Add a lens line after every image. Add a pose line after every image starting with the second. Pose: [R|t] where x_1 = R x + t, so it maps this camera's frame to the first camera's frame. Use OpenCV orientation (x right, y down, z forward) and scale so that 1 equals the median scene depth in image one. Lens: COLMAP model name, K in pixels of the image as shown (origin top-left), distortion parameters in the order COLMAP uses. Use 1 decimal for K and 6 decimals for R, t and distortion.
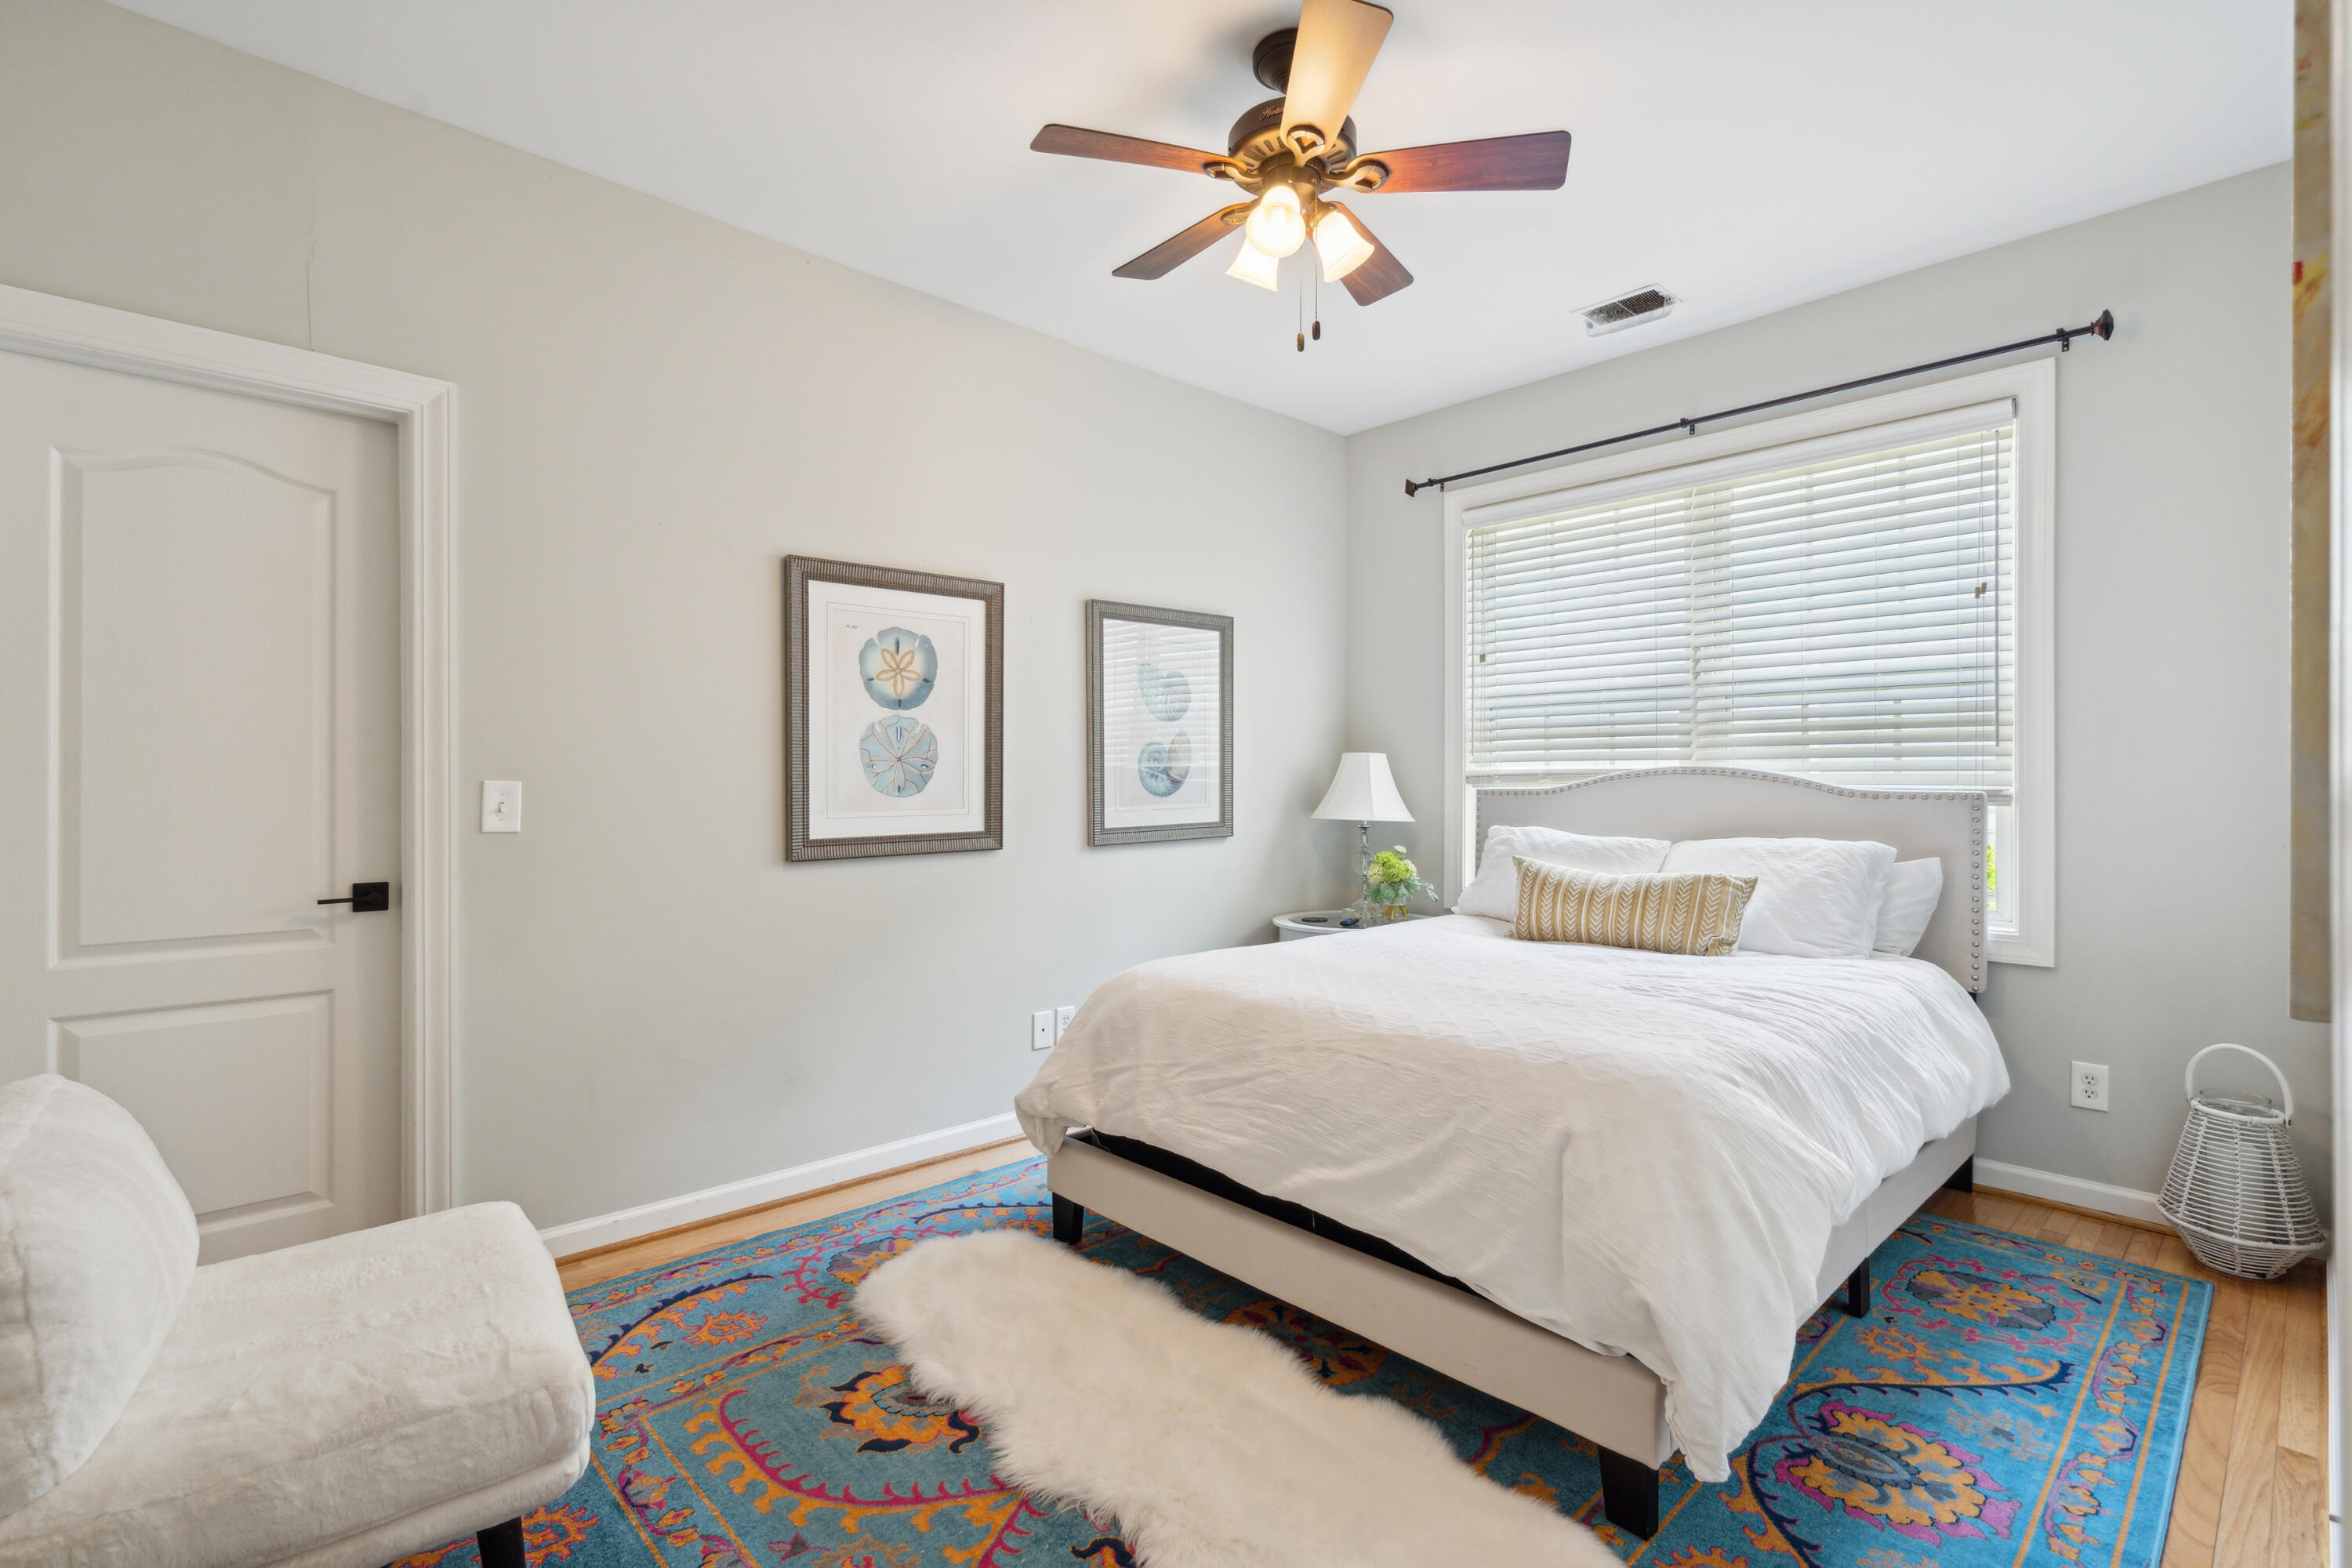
lens RADIAL K [[1082.0, 0, 1176.6], [0, 1082.0, 779.2], [0, 0, 1]] dist [0.012235, -0.000251]
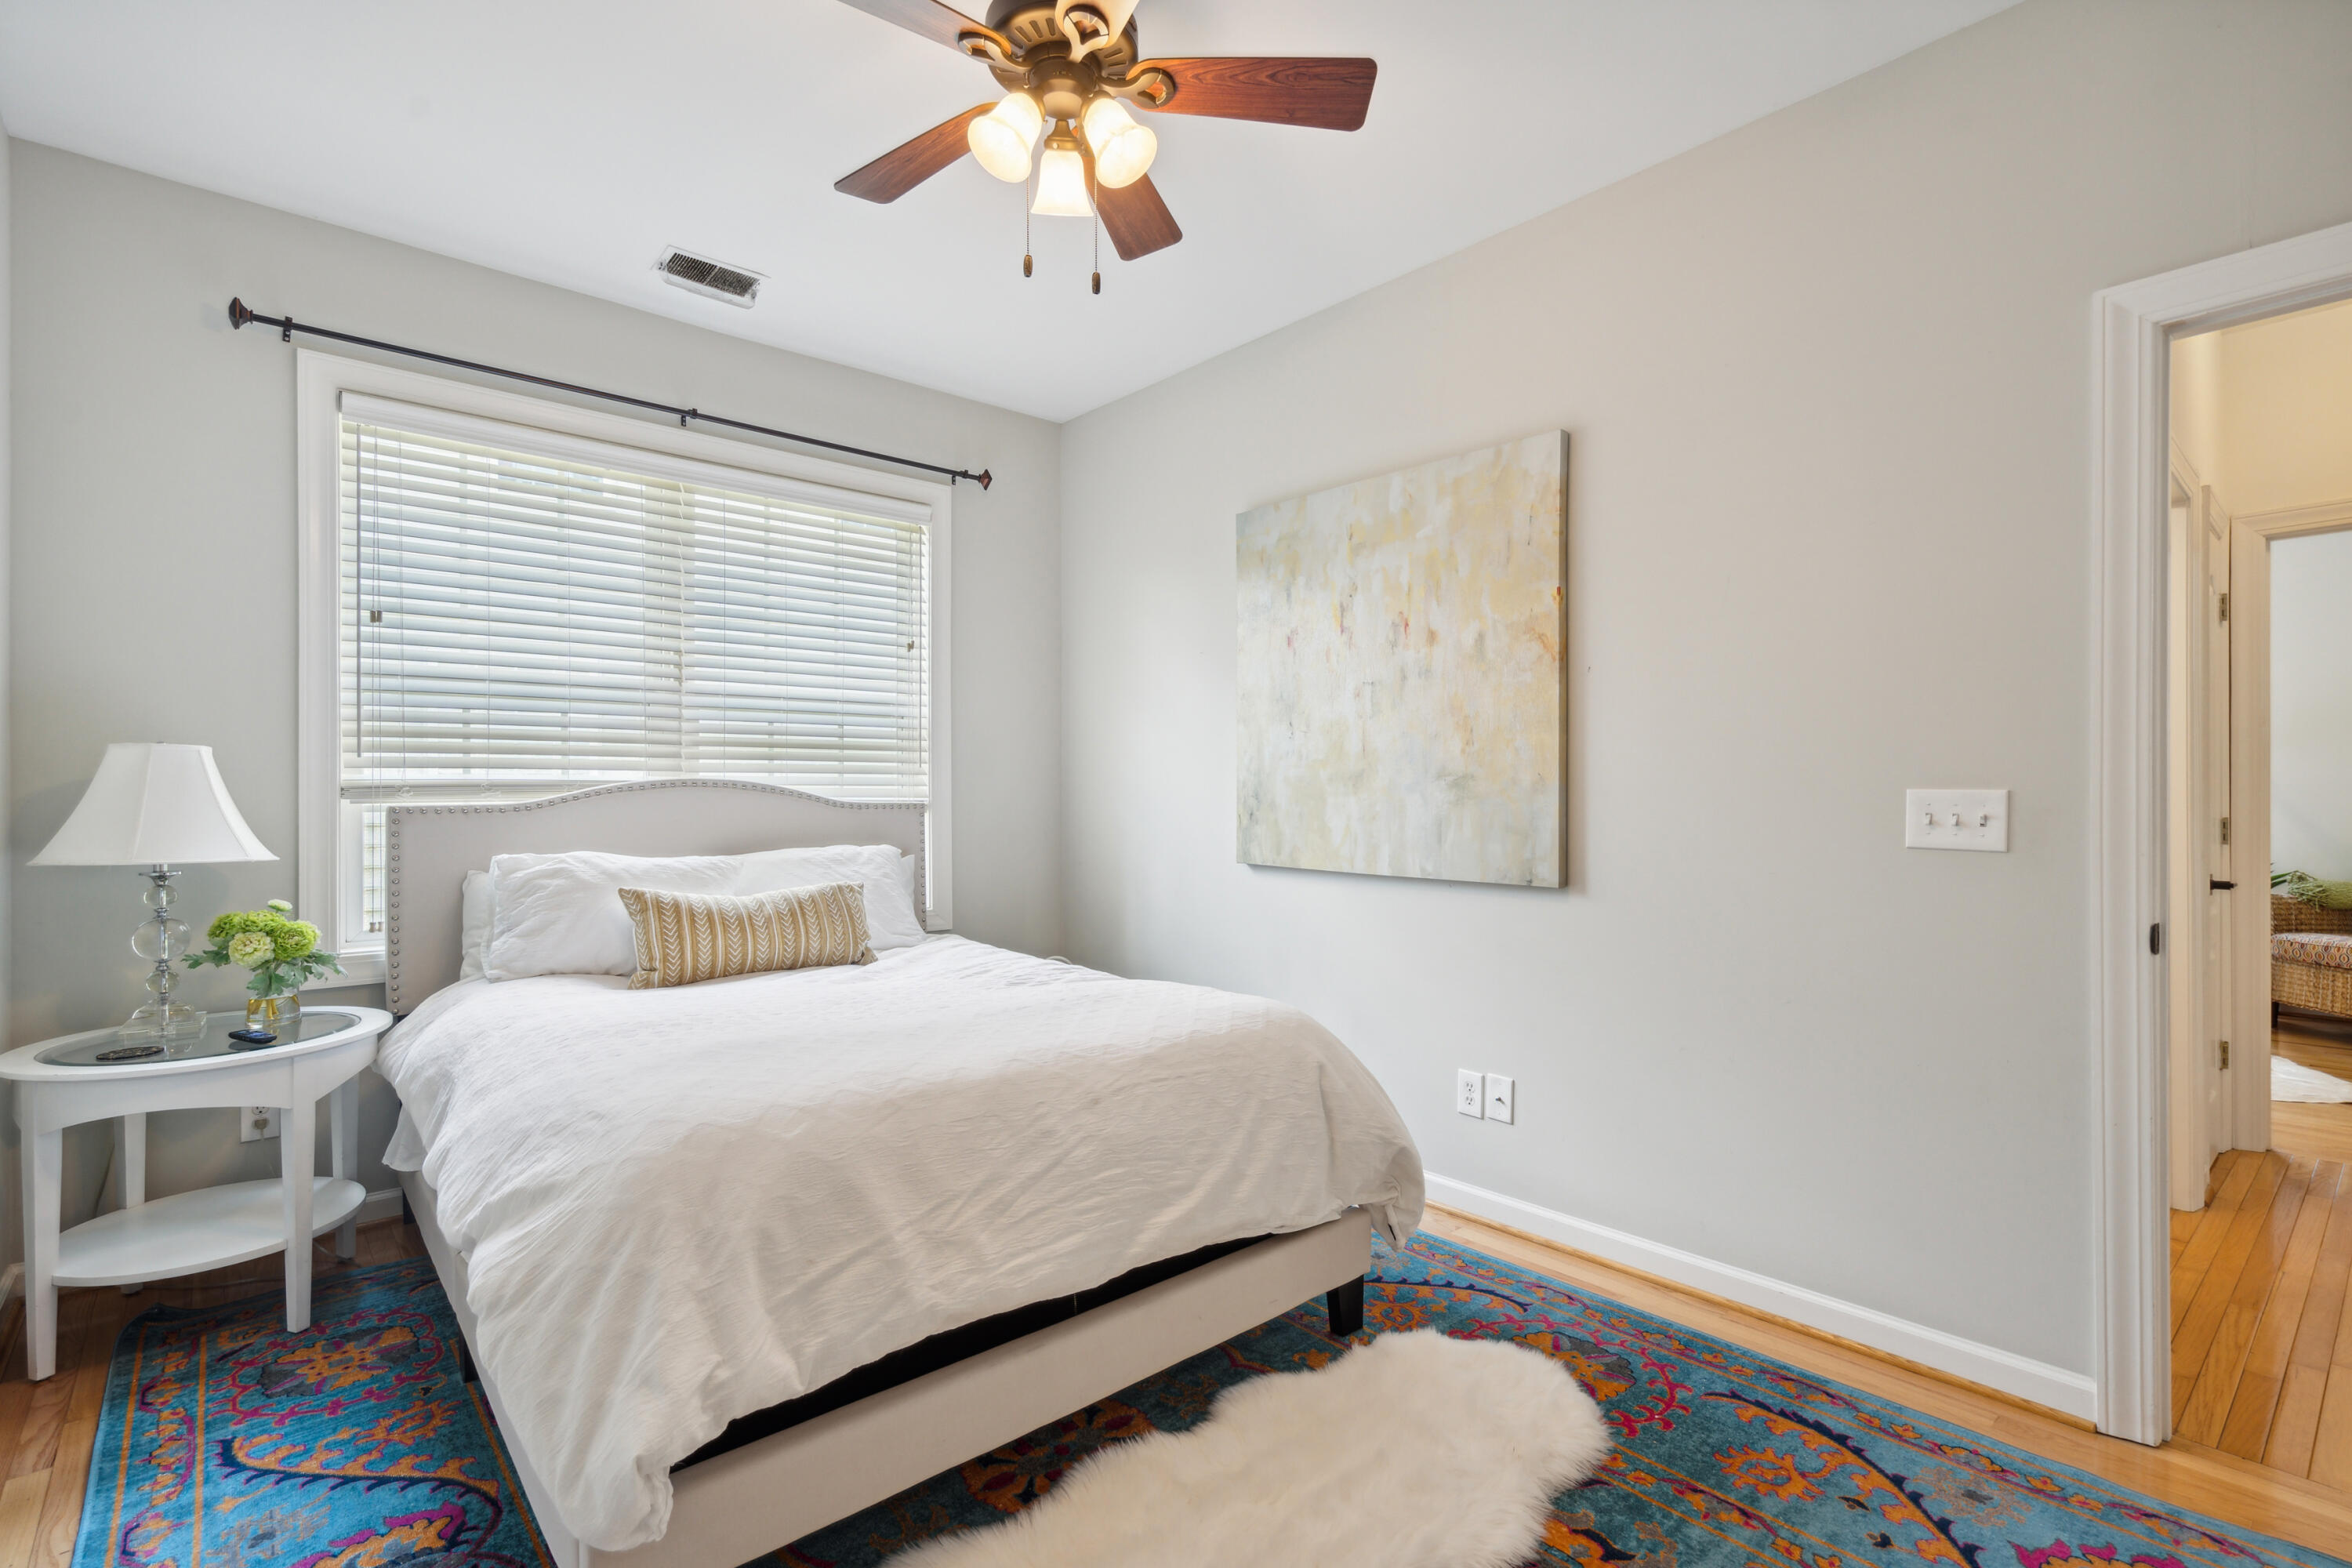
lens RADIAL K [[1082.0, 0, 1174.9], [0, 1082.0, 791.0], [0, 0, 1]] dist [0.012235, -0.000251]
pose [[0.045083, 0.000767, 0.998983, -0.490330], [-0.001830, 0.999998, -0.000685, -0.001000], [-0.998982, -0.001797, 0.045084, 0.582181]]
